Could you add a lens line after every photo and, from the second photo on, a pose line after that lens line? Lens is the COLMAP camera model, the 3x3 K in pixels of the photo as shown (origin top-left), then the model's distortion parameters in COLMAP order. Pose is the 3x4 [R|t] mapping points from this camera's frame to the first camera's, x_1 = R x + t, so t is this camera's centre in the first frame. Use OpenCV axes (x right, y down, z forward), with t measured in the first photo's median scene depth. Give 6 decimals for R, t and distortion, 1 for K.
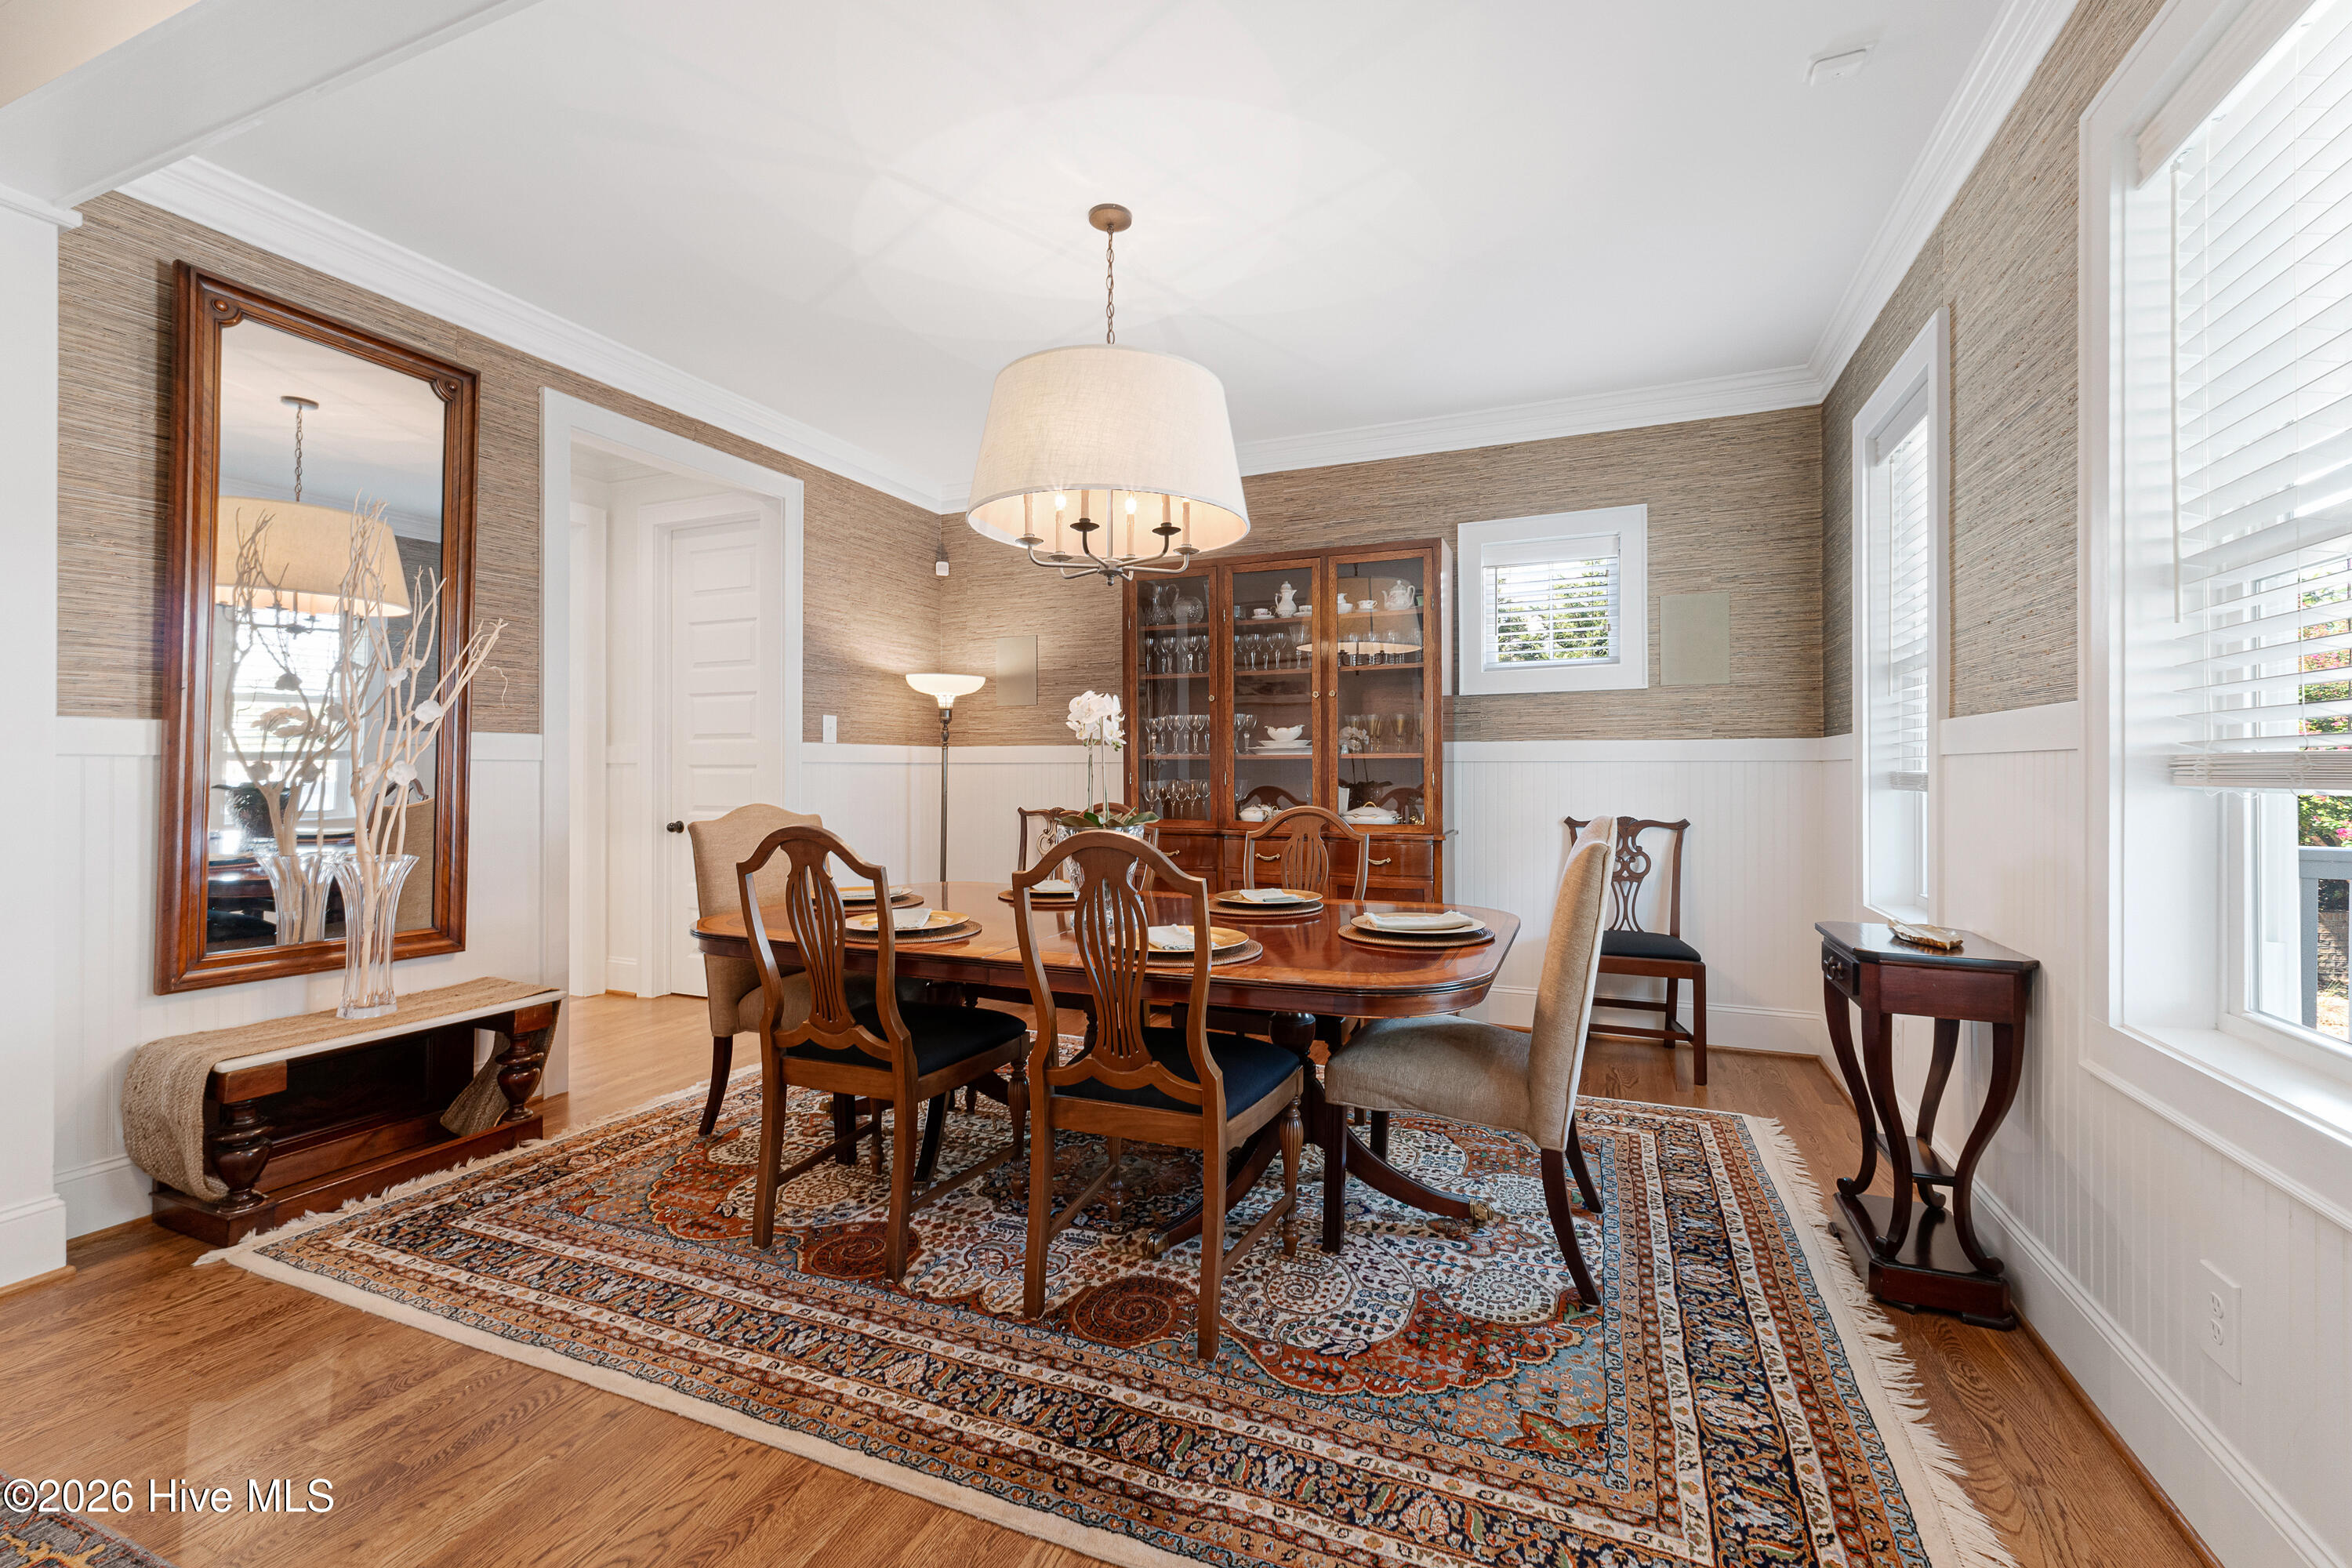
lens RADIAL K [[985.8, 0, 1181.9], [0, 985.8, 772.9], [0, 0, 1]] dist [0.001079, 0.000203]
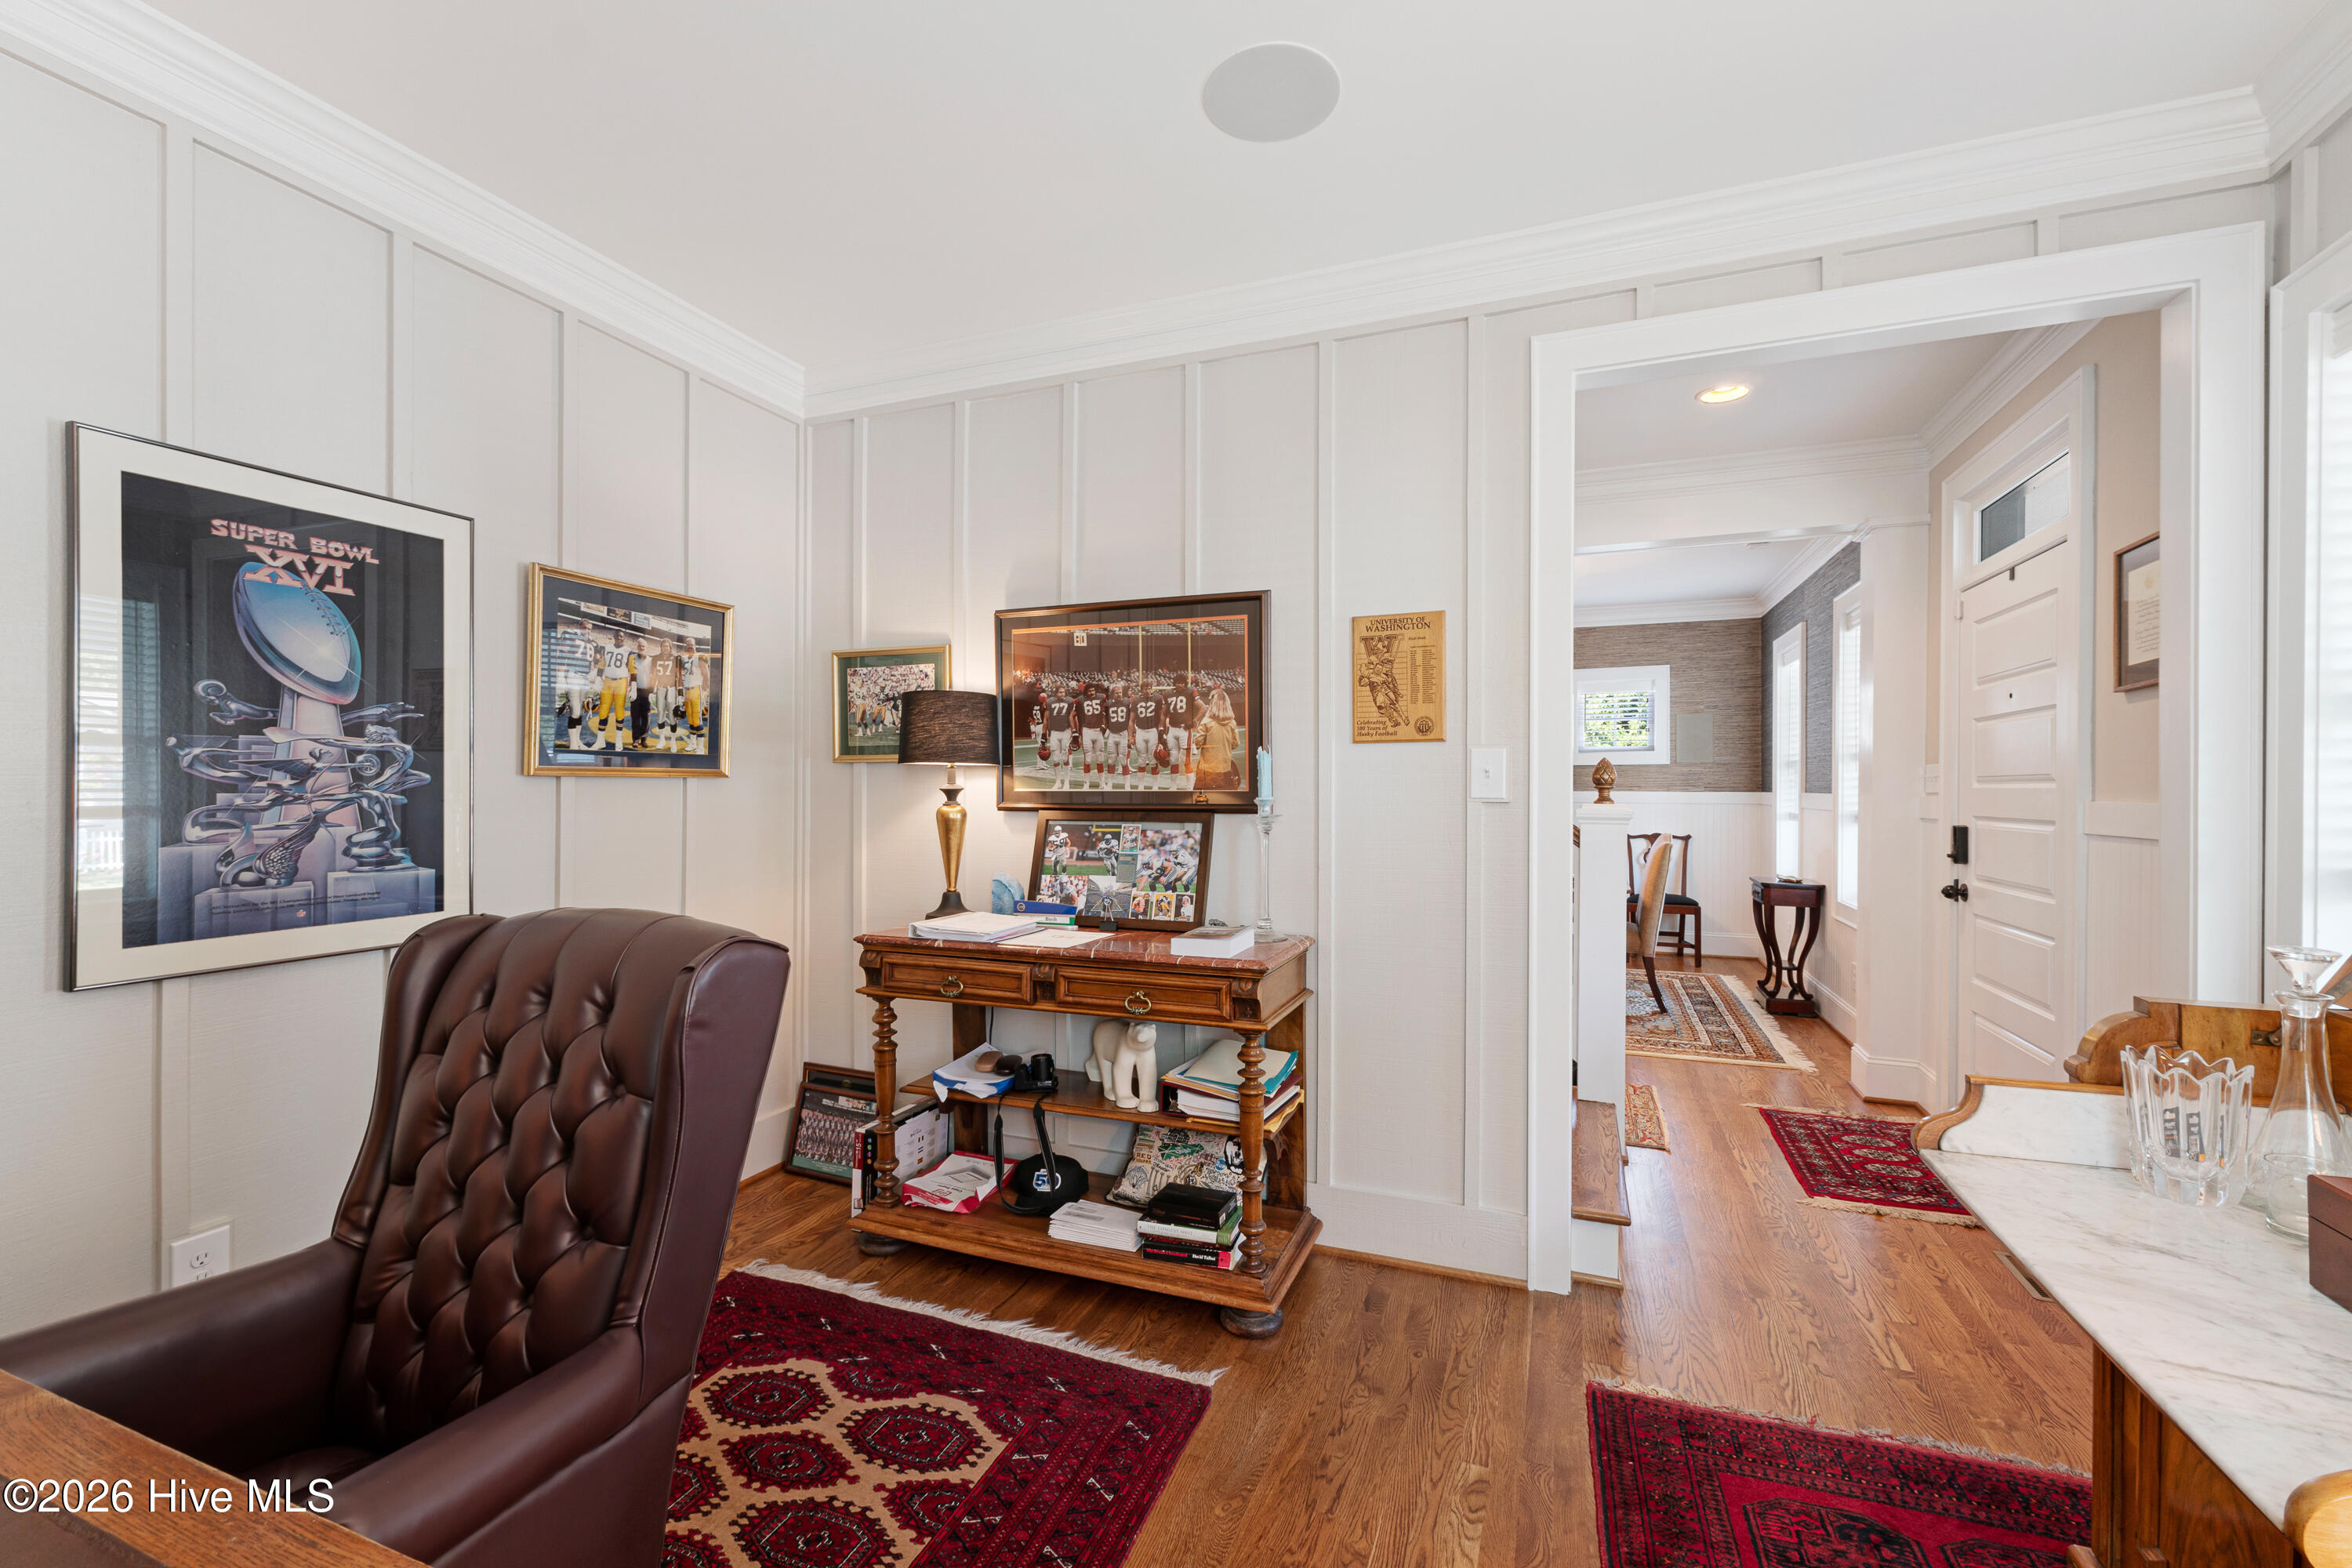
lens RADIAL K [[992.8, 0, 1164.9], [0, 992.8, 782.2], [0, 0, 1]] dist [0.003932, 0.000586]
pose [[0.999957, 0.005198, 0.007653, -0.925465], [-0.005184, 0.999985, -0.001851, -0.077229], [-0.007663, 0.001811, 0.999969, -1.629284]]
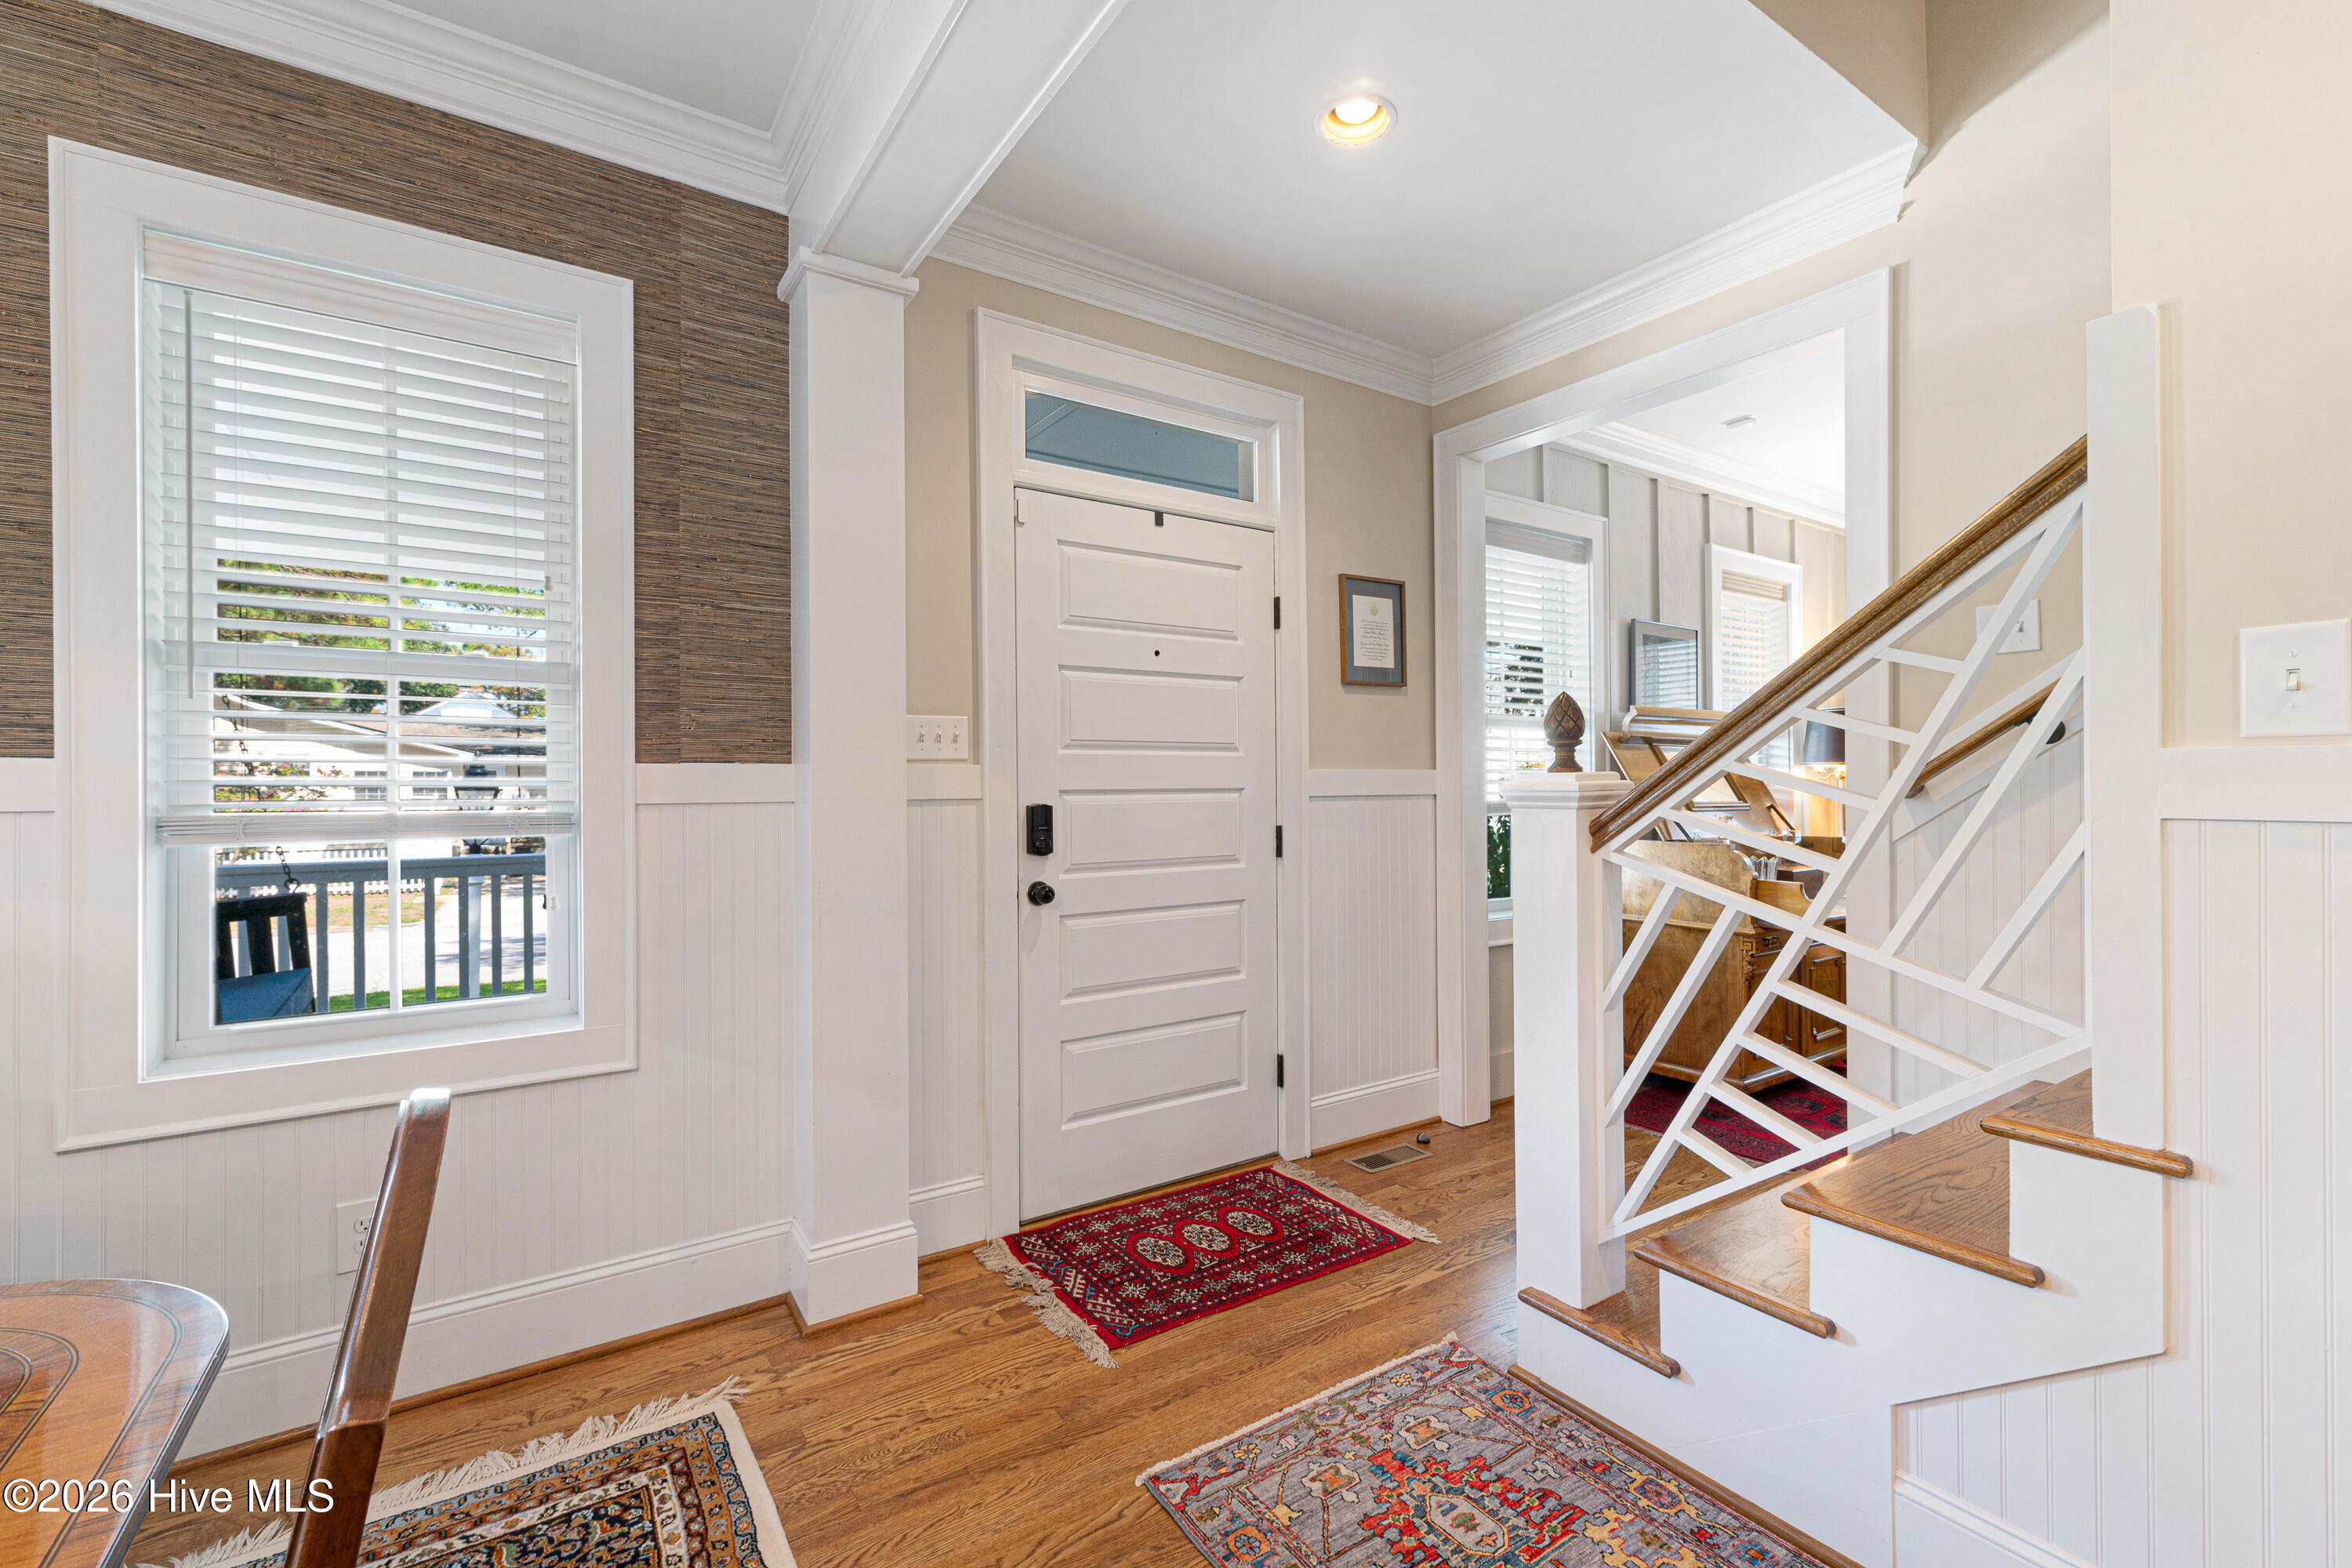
lens RADIAL K [[992.8, 0, 1164.9], [0, 992.8, 782.2], [0, 0, 1]] dist [0.003932, 0.000586]
pose [[-0.823512, 0.004160, 0.567284, -0.420547], [0.006574, 0.999976, 0.002210, -0.045449], [-0.567261, 0.005549, -0.823519, 0.933022]]
